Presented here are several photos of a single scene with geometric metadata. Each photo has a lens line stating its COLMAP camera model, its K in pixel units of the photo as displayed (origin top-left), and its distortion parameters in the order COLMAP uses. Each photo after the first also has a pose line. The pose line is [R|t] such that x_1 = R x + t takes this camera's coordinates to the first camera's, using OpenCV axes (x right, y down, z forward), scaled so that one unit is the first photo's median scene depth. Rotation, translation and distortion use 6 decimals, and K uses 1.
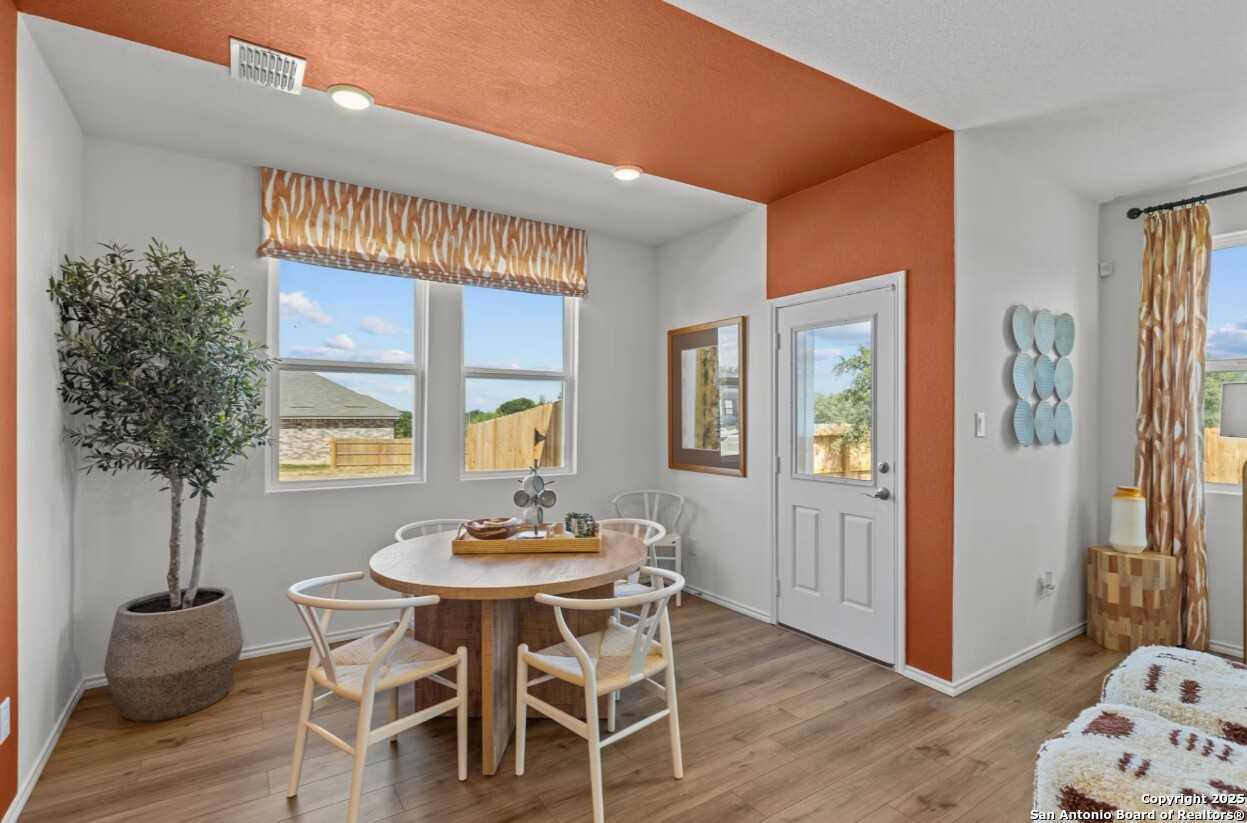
lens RADIAL K [[594.4, 0, 629.0], [0, 594.4, 419.0], [0, 0, 1]] dist [-0.001706, -0.000885]
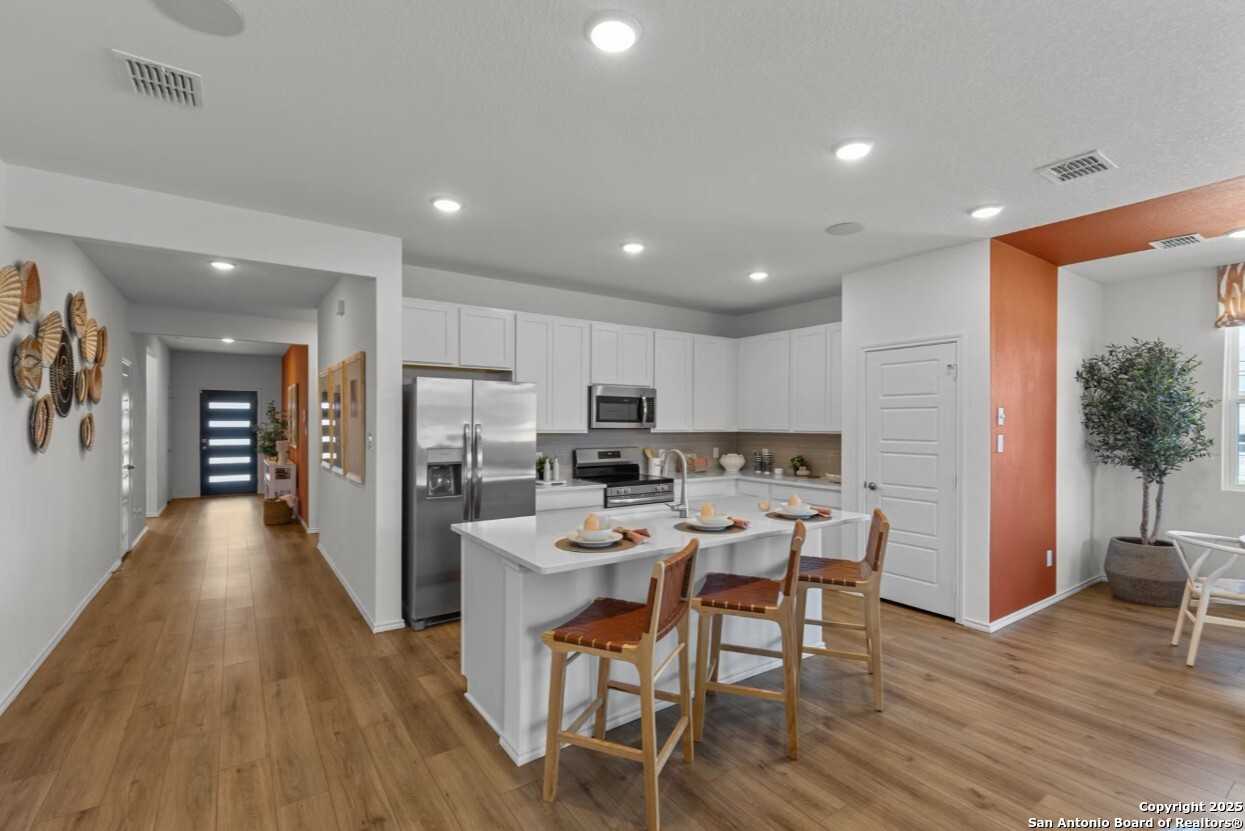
lens RADIAL K [[565.8, 0, 628.7], [0, 565.8, 424.5], [0, 0, 1]] dist [0.007649, -0.000342]
pose [[0.024450, 0.001790, -0.999699, 0.650961], [-0.008457, 0.999963, 0.001584, -0.022110], [0.999665, 0.008416, 0.024464, -0.418453]]
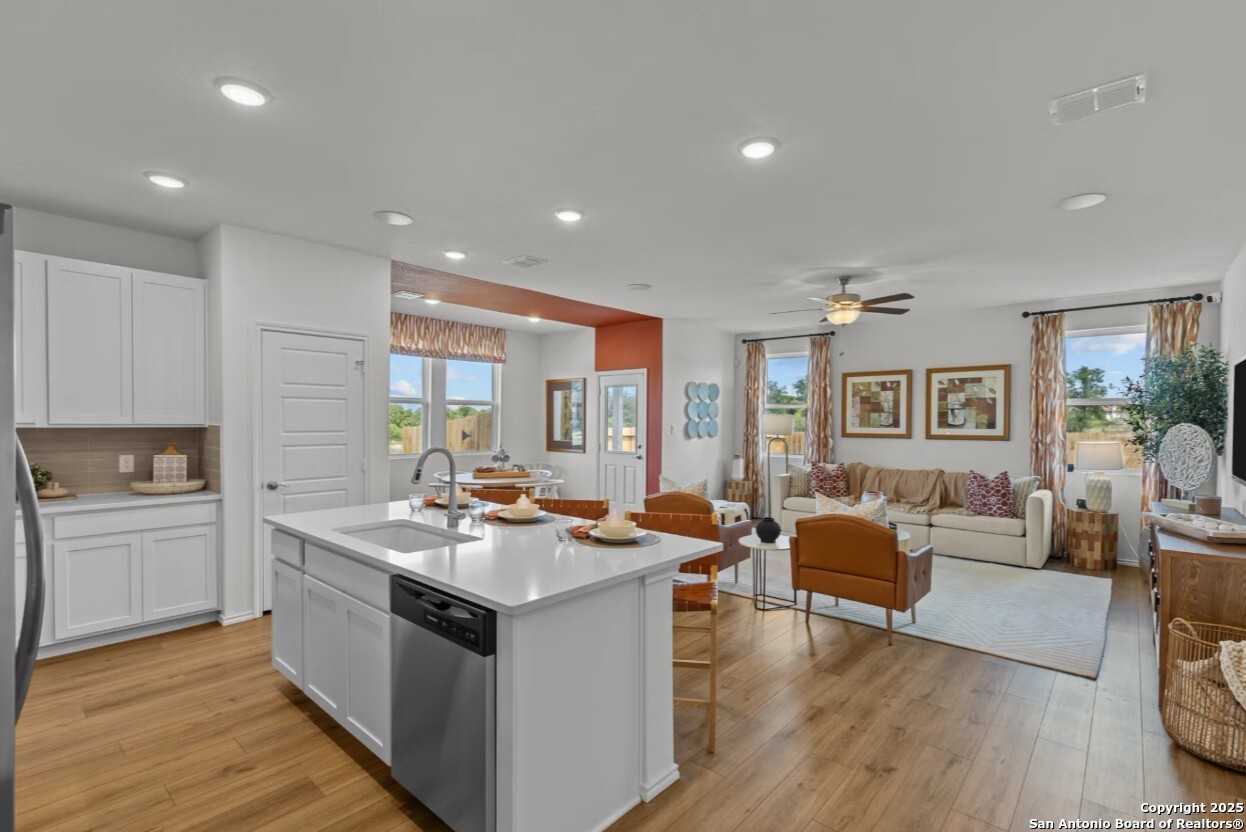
lens RADIAL K [[566.2, 0, 624.9], [0, 566.2, 430.8], [0, 0, 1]] dist [0.007649, -0.000342]
pose [[0.967779, 0.002044, 0.251793, -0.188768], [-0.006033, 0.999868, 0.015069, -0.015592], [-0.251729, -0.016102, 0.967664, -1.069804]]
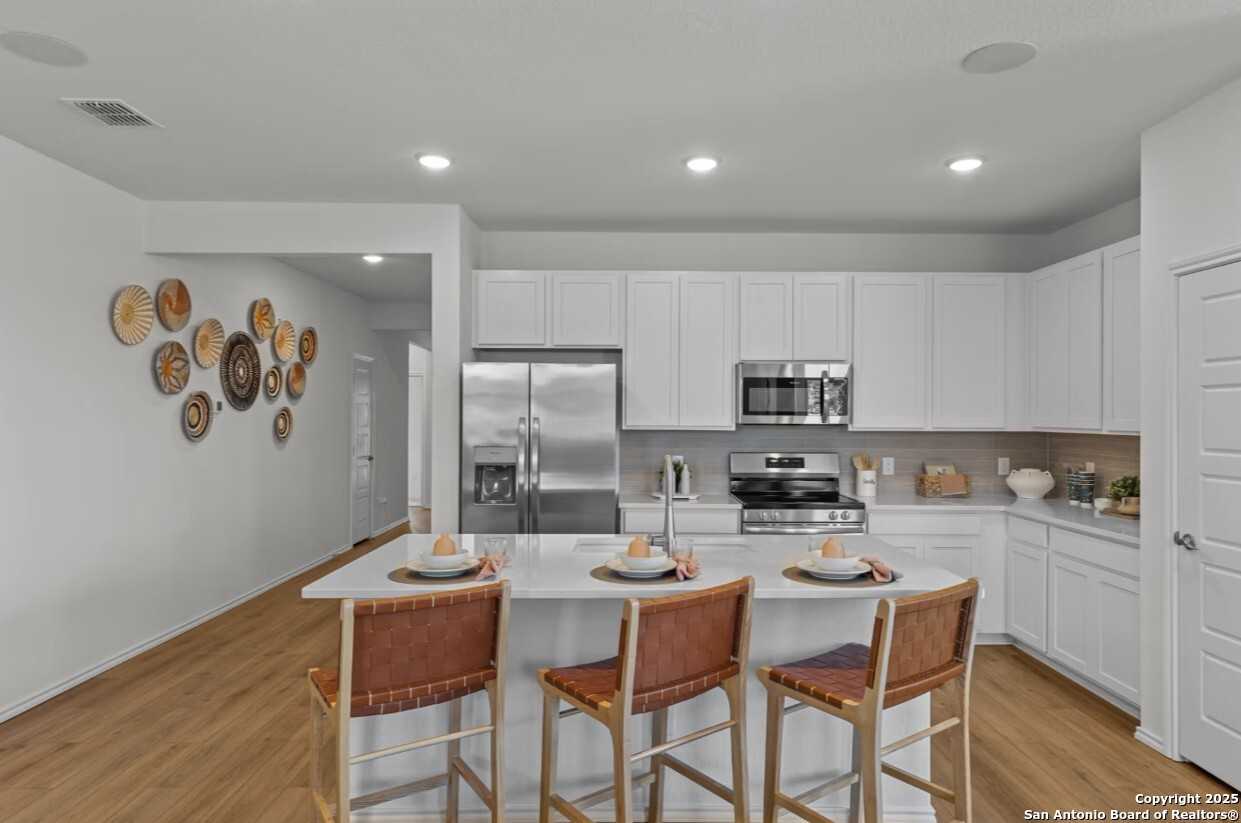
lens RADIAL K [[754.9, 0, 626.7], [0, 754.9, 414.5], [0, 0, 1]] dist [0.004528, -0.001826]
pose [[-0.549452, -0.004724, -0.835512, 0.459839], [-0.008598, 0.999963, 0.000001, -0.024484], [0.835481, 0.007184, -0.549473, 0.081549]]
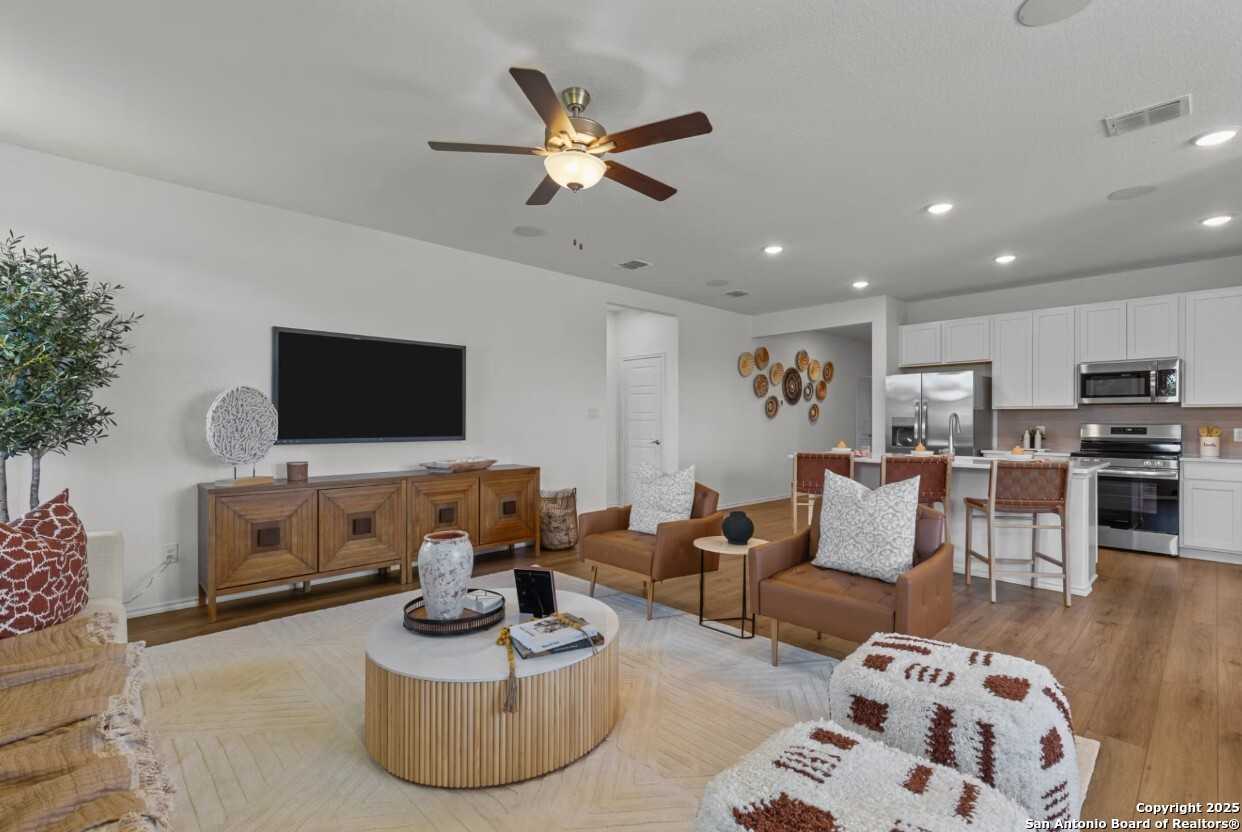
lens RADIAL K [[564.4, 0, 627.1], [0, 564.4, 422.4], [0, 0, 1]] dist [0.007649, -0.000342]
pose [[-0.984096, -0.002590, -0.177621, 0.717288], [-0.003694, 0.999976, 0.005887, 0.034880], [0.177601, 0.006449, -0.984081, 0.804582]]
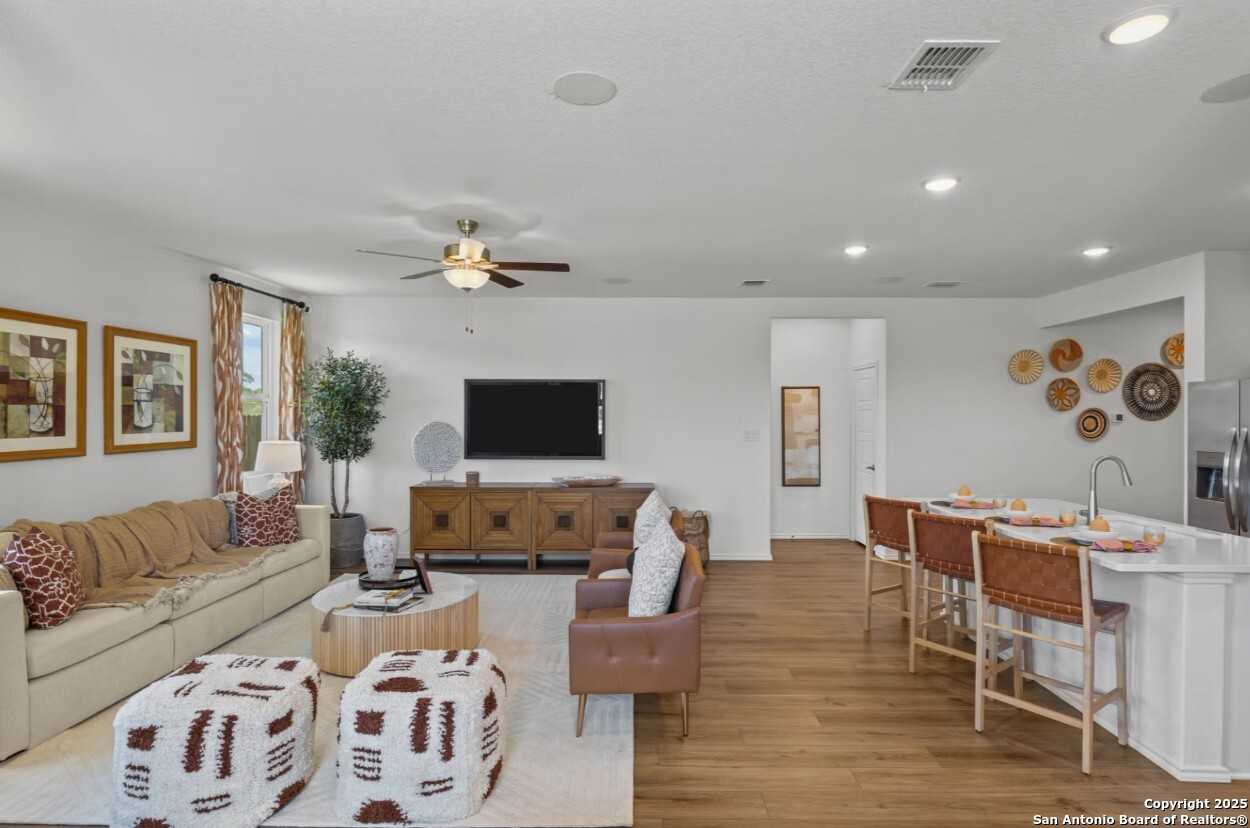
lens RADIAL K [[637.8, 0, 632.9], [0, 637.8, 421.6], [0, 0, 1]] dist [-0.002950, -0.000699]
pose [[-0.827865, -0.009157, 0.560852, -0.182009], [-0.002475, 0.999917, 0.012673, -0.041254], [-0.560921, 0.009104, -0.827819, 0.840745]]
